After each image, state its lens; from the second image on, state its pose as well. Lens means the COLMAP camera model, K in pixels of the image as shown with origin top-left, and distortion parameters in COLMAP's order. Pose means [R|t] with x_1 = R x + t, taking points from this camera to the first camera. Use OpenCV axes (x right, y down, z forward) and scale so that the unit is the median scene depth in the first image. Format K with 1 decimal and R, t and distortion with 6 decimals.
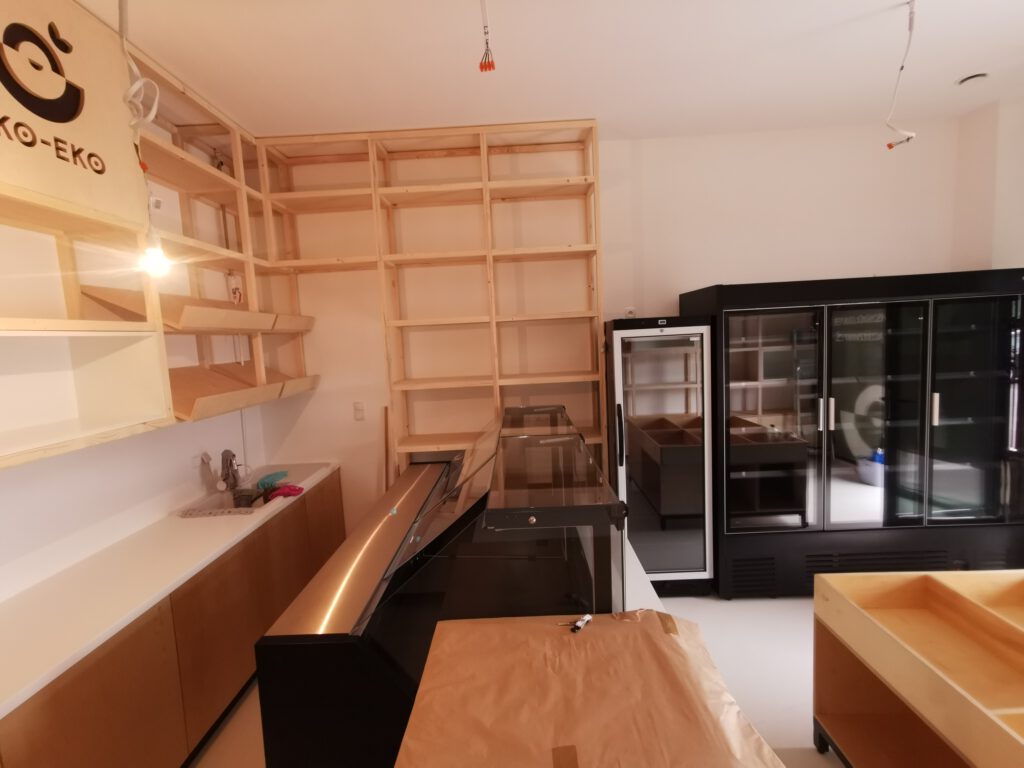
lens RADIAL K [[463.2, 0, 512.0], [0, 463.2, 384.0], [0, 0, 1]] dist [-0.012462, -0.000130]
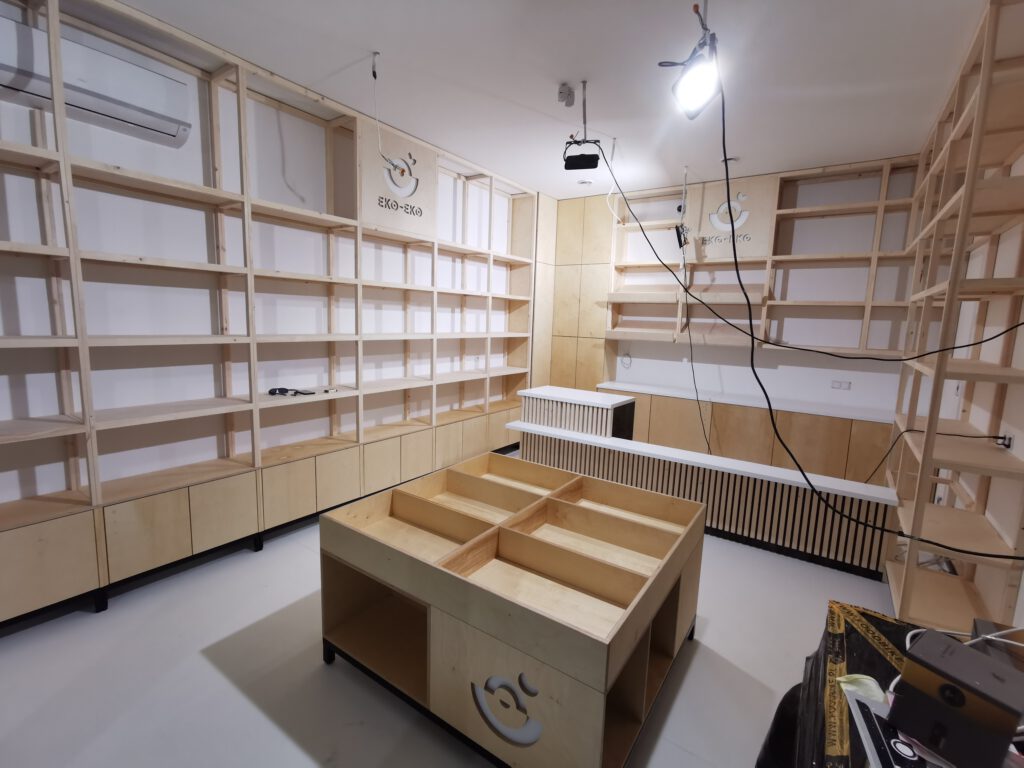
lens RADIAL K [[469.8, 0, 511.5], [0, 469.8, 381.0], [0, 0, 1]] dist [-0.013288, 0.012964]
pose [[-0.566345, 0.141402, -0.811948, 1.338204], [-0.091165, 0.968378, 0.232234, -0.128364], [0.819111, 0.205545, -0.535545, 0.959579]]
